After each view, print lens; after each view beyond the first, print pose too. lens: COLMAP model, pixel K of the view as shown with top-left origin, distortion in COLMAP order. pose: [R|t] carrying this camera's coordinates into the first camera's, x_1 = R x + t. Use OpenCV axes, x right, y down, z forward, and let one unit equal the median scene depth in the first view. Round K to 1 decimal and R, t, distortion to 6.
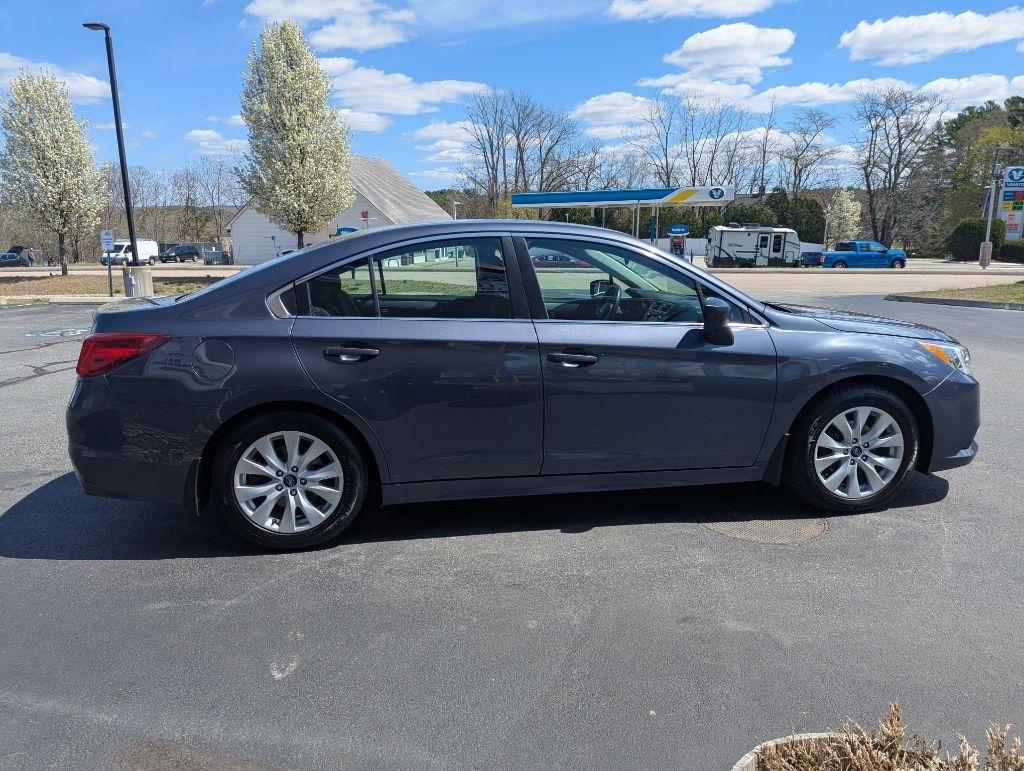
lens RADIAL K [[724.8, 0, 504.5], [0, 724.8, 386.3], [0, 0, 1]] dist [0.060024, -0.049182]
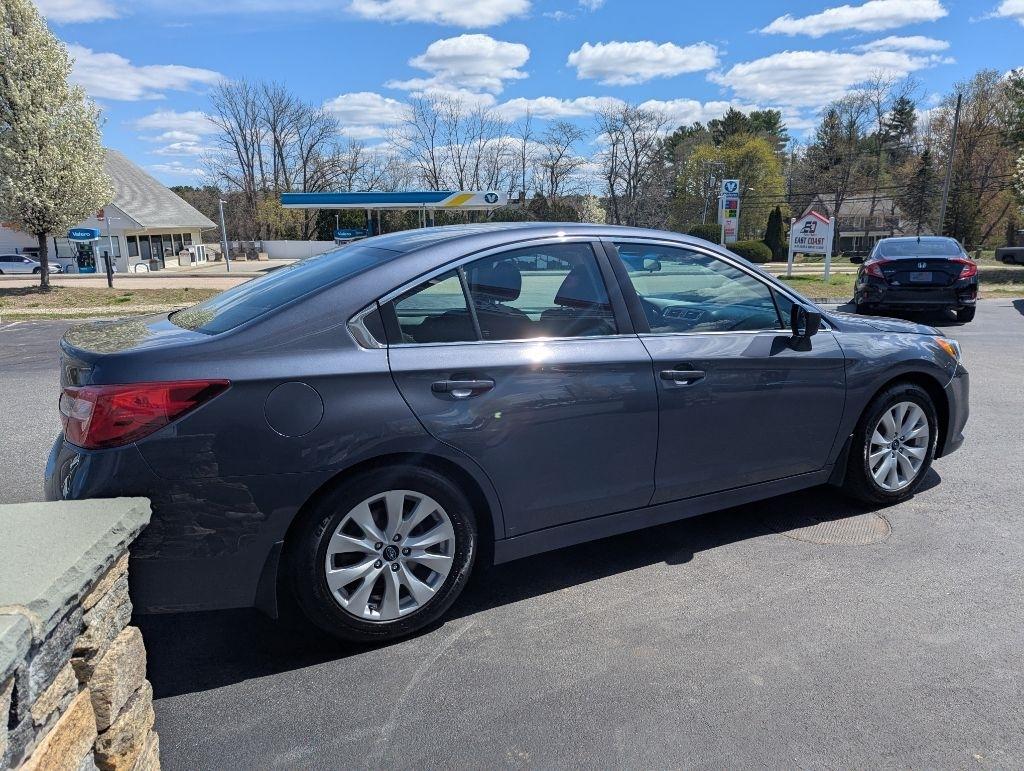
lens RADIAL K [[724.8, 0, 521.3], [0, 724.8, 394.8], [0, 0, 1]] dist [0.060024, -0.049182]
pose [[0.940588, -0.073963, 0.331398, -0.038714], [0.071433, 0.997248, 0.019827, -0.004436], [-0.331952, 0.005024, 0.943283, 0.019677]]
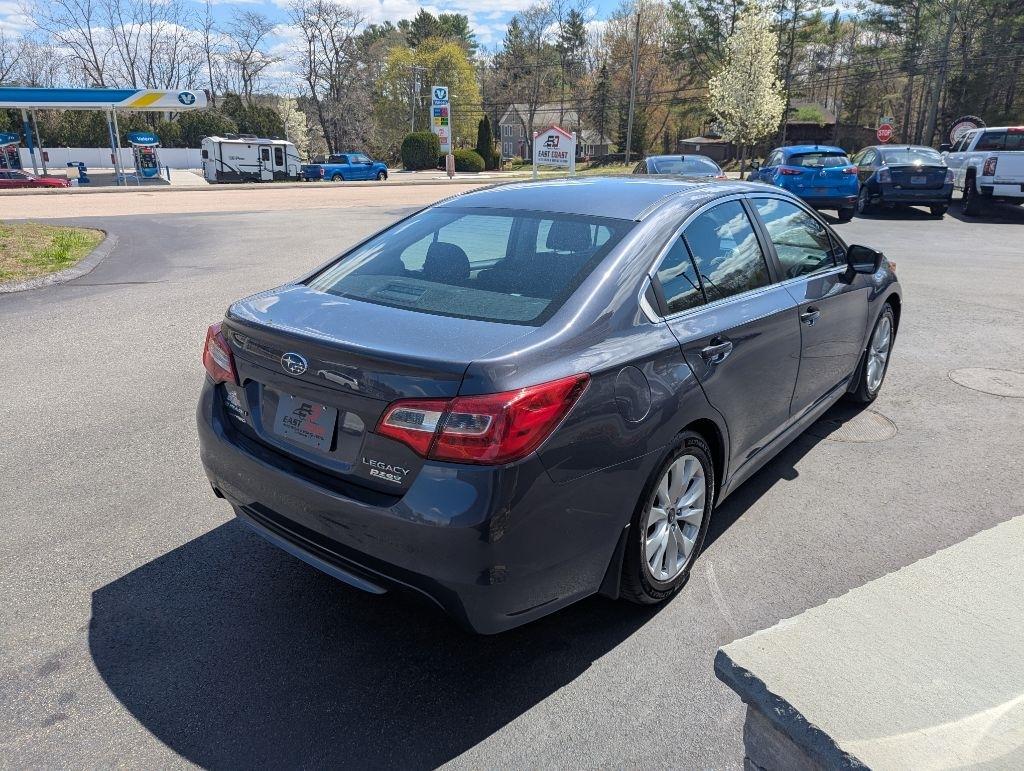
lens RADIAL K [[724.8, 0, 512.4], [0, 724.8, 382.8], [0, 0, 1]] dist [0.060024, -0.049182]
pose [[0.739072, -0.211255, 0.639644, -0.087107], [0.137563, 0.976874, 0.163685, -0.016715], [-0.659431, -0.032984, 0.751041, 0.047665]]
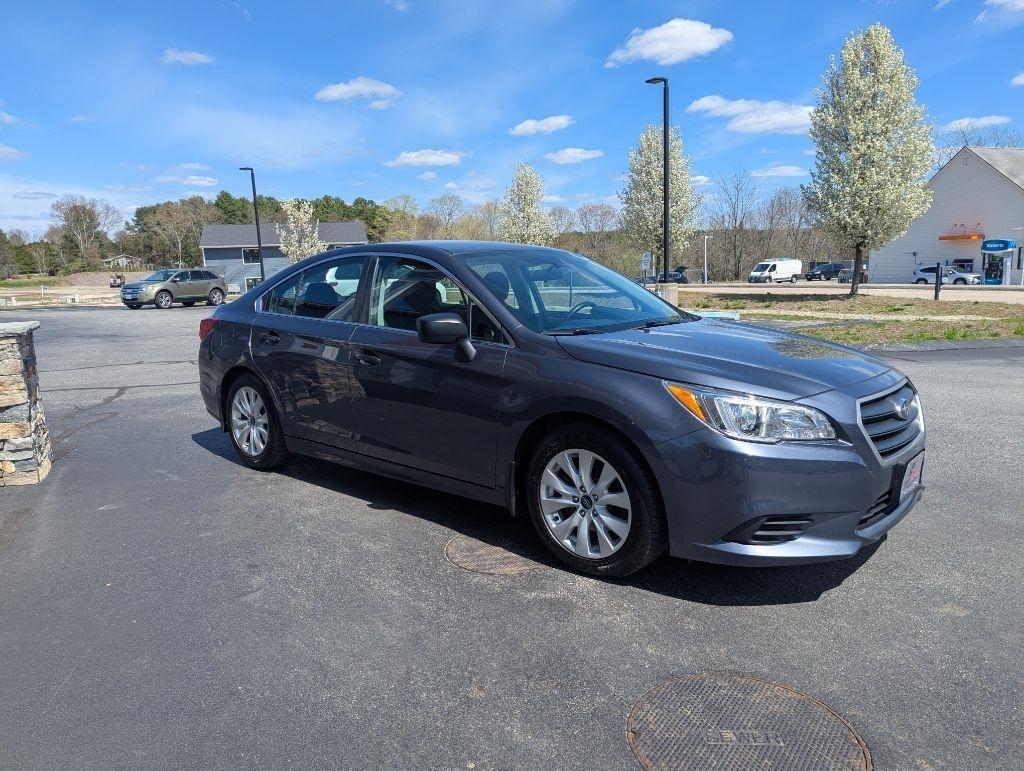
lens RADIAL K [[724.8, 0, 505.2], [0, 724.8, 396.1], [0, 0, 1]] dist [0.060024, -0.049182]
pose [[0.640097, 0.131477, -0.756961, 0.109996], [-0.139944, 0.988719, 0.053393, -0.006852], [0.755442, 0.071756, 0.651275, 0.038992]]
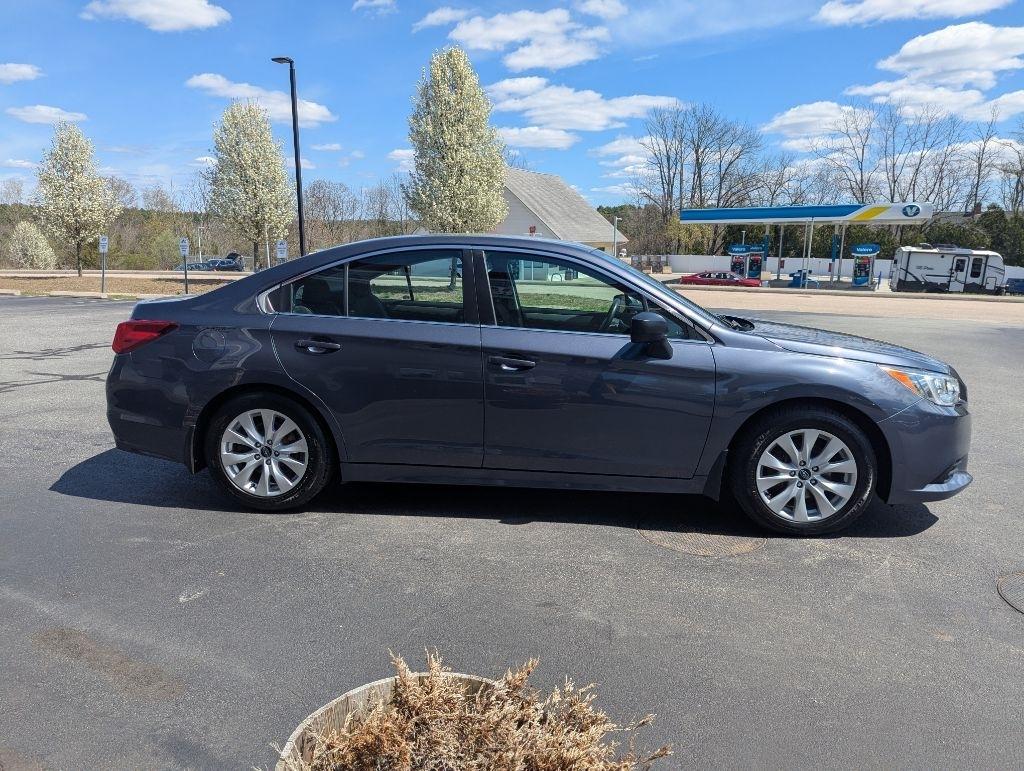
lens RADIAL K [[724.8, 0, 506.8], [0, 724.8, 396.2], [0, 0, 1]] dist [0.060024, -0.049182]
pose [[0.971295, 0.067668, -0.228051, 0.032504], [-0.069346, 0.997592, 0.000653, 0.001169], [0.227546, 0.015180, 0.973649, -0.005397]]
